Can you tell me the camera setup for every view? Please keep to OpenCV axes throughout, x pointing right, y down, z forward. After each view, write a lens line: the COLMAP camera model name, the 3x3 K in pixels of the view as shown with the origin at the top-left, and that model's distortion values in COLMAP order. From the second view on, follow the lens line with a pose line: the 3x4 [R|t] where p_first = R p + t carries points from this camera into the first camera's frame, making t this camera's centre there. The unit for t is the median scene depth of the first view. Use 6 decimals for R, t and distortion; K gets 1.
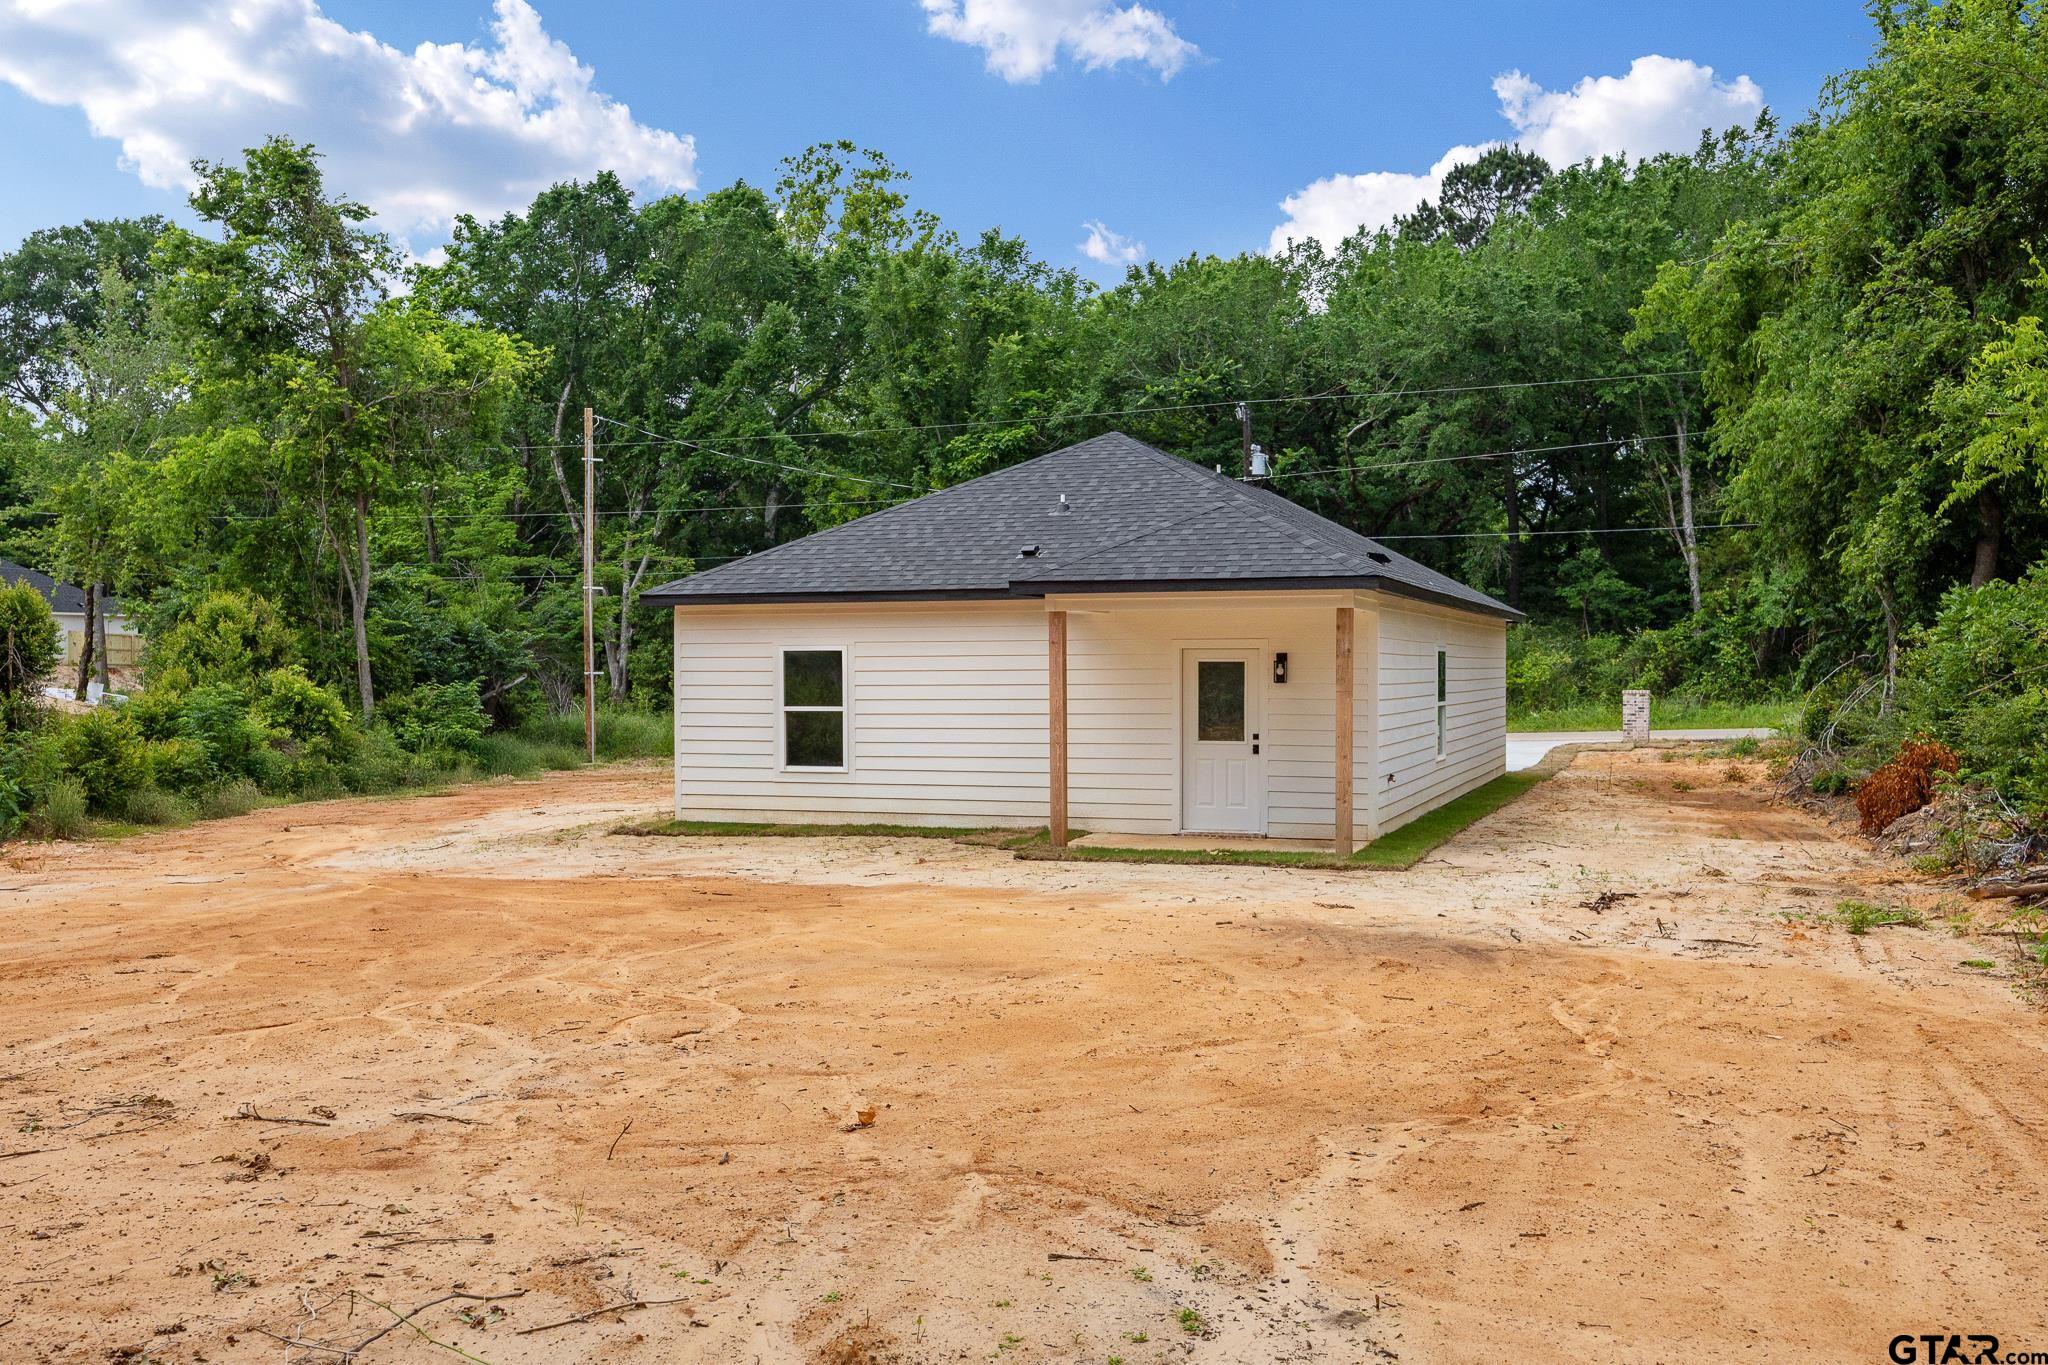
lens RADIAL K [[1758.9, 0, 1024.0], [0, 1758.9, 682.5], [0, 0, 1]] dist [-0.016092, -0.004252]
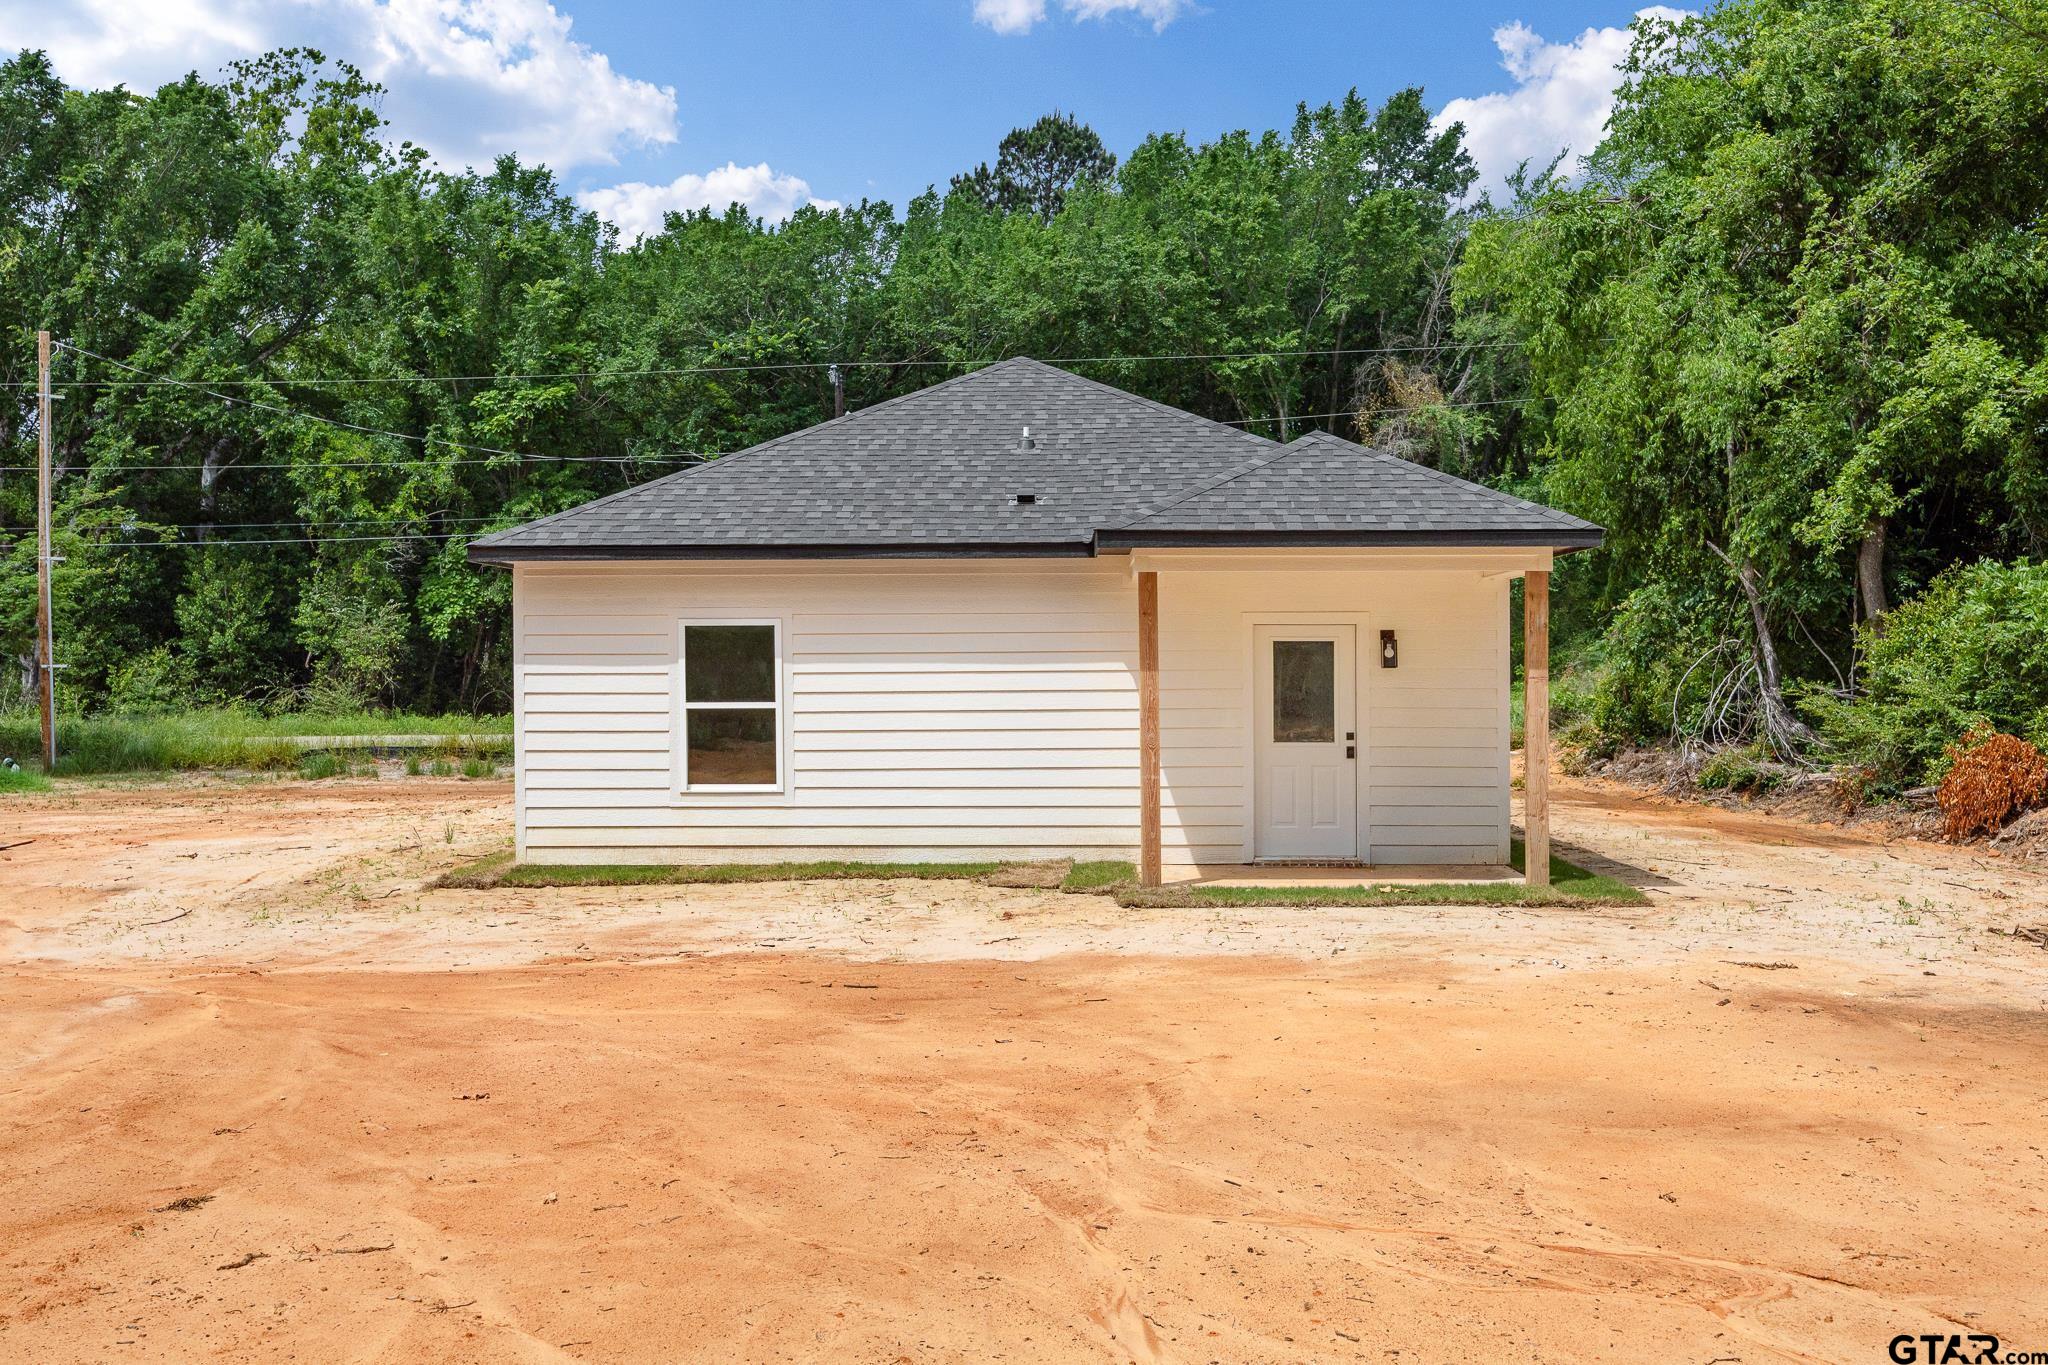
lens RADIAL K [[1873.0, 0, 1036.7], [0, 1873.0, 644.4], [0, 0, 1]] dist [0.007945, 0.008898]
pose [[0.957110, 0.002088, 0.289716, -0.053995], [0.003122, 0.999842, -0.017520, 0.000883], [-0.289706, 0.017673, 0.956952, 0.053008]]
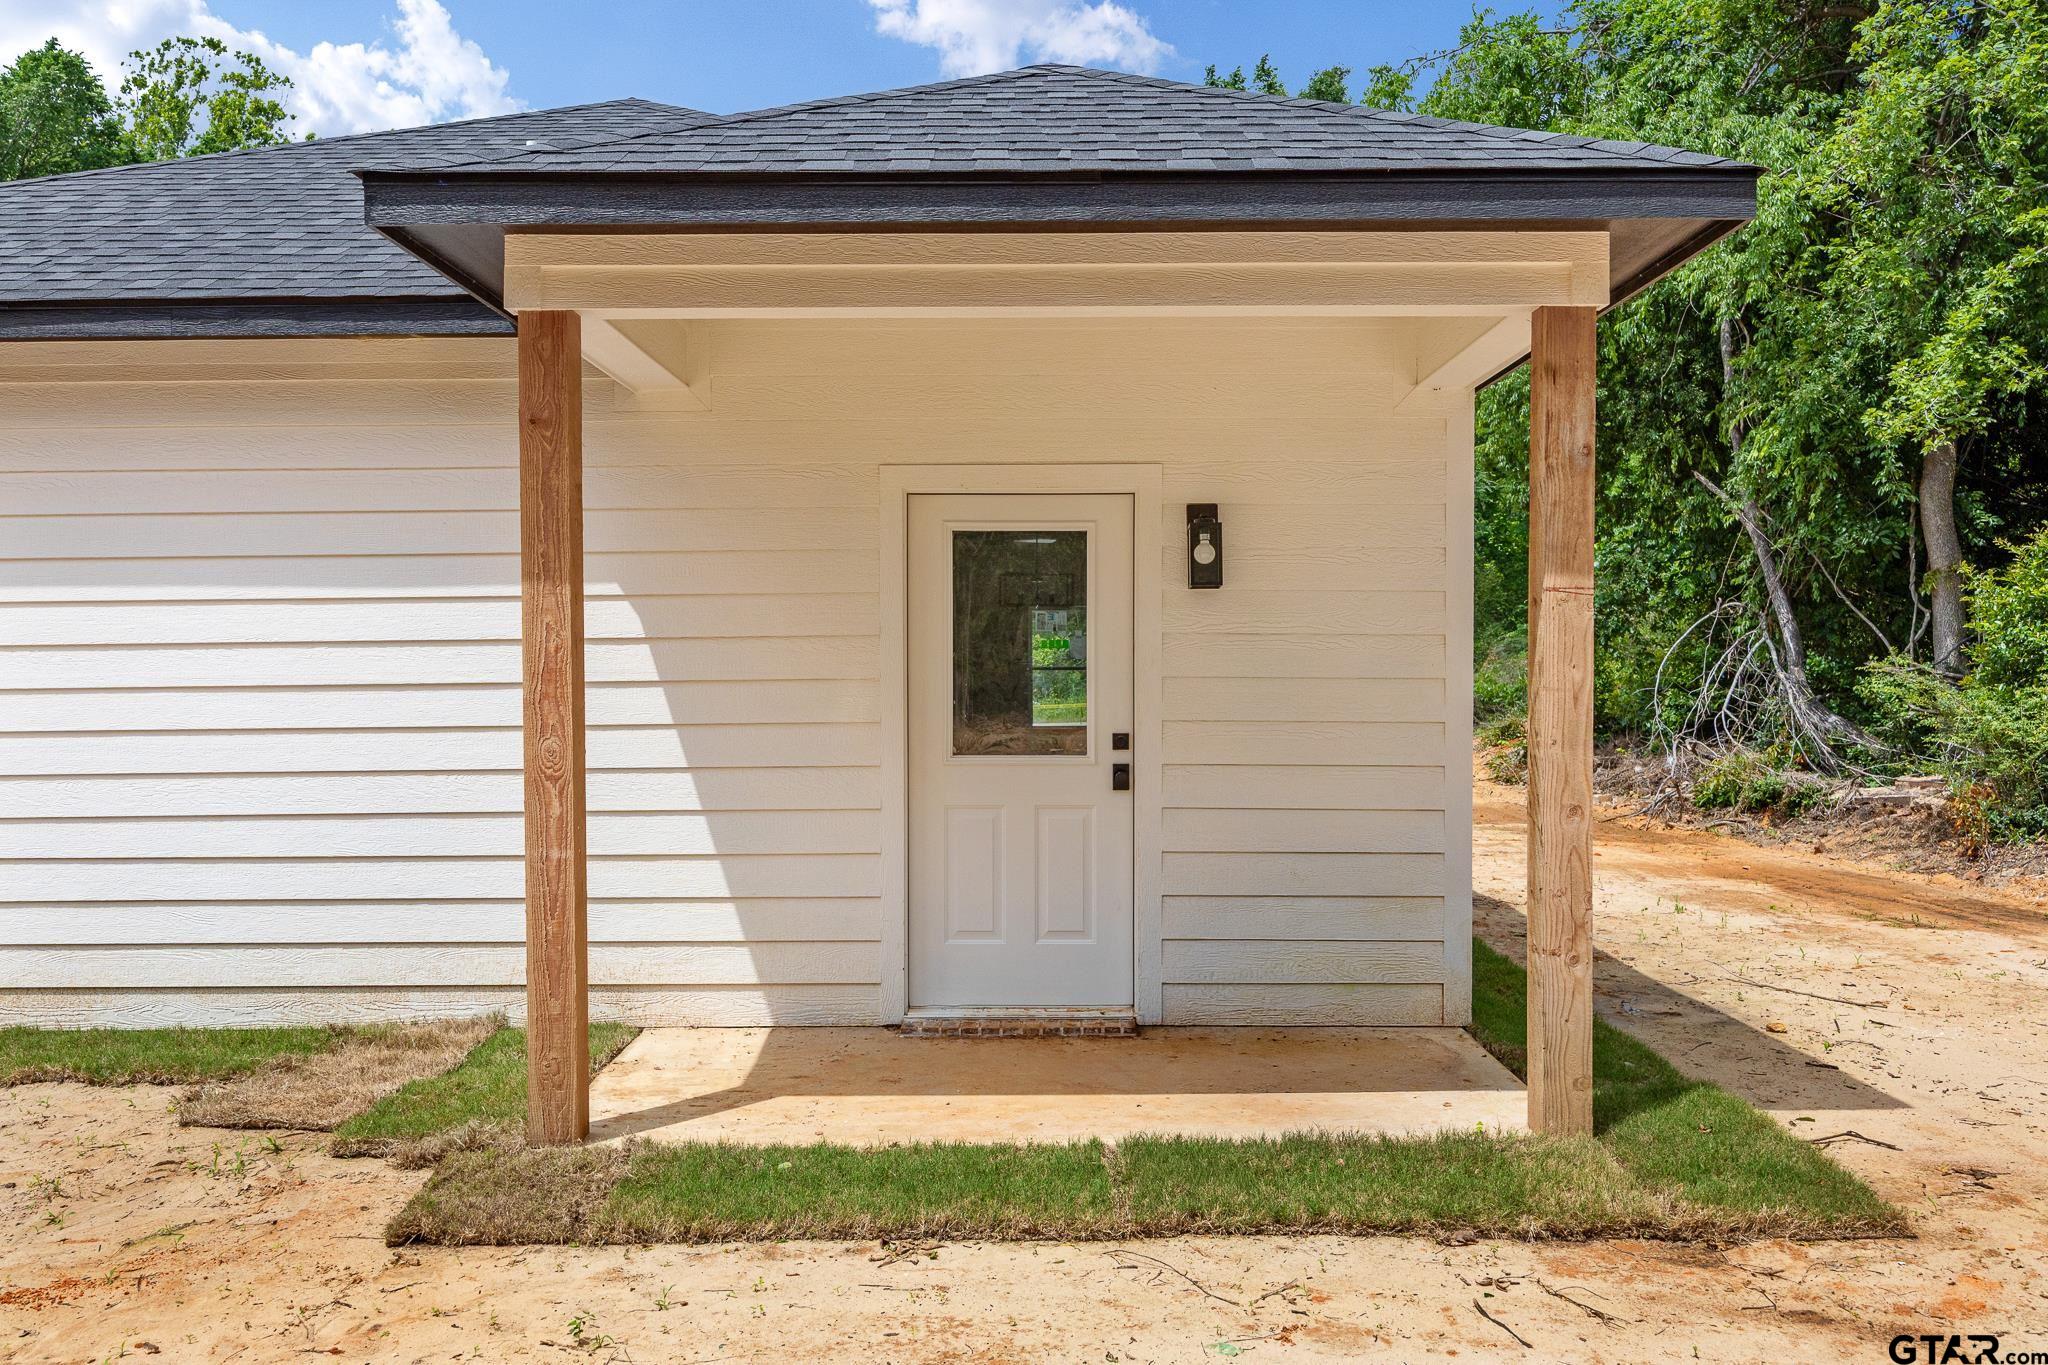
lens RADIAL K [[1758.9, 0, 1024.0], [0, 1758.9, 682.5], [0, 0, 1]] dist [-0.016092, -0.004252]
pose [[0.947967, -0.004522, 0.318336, 0.000161], [0.003658, 0.999988, 0.003311, 0.003911], [-0.318347, -0.001974, 0.947972, 0.148222]]
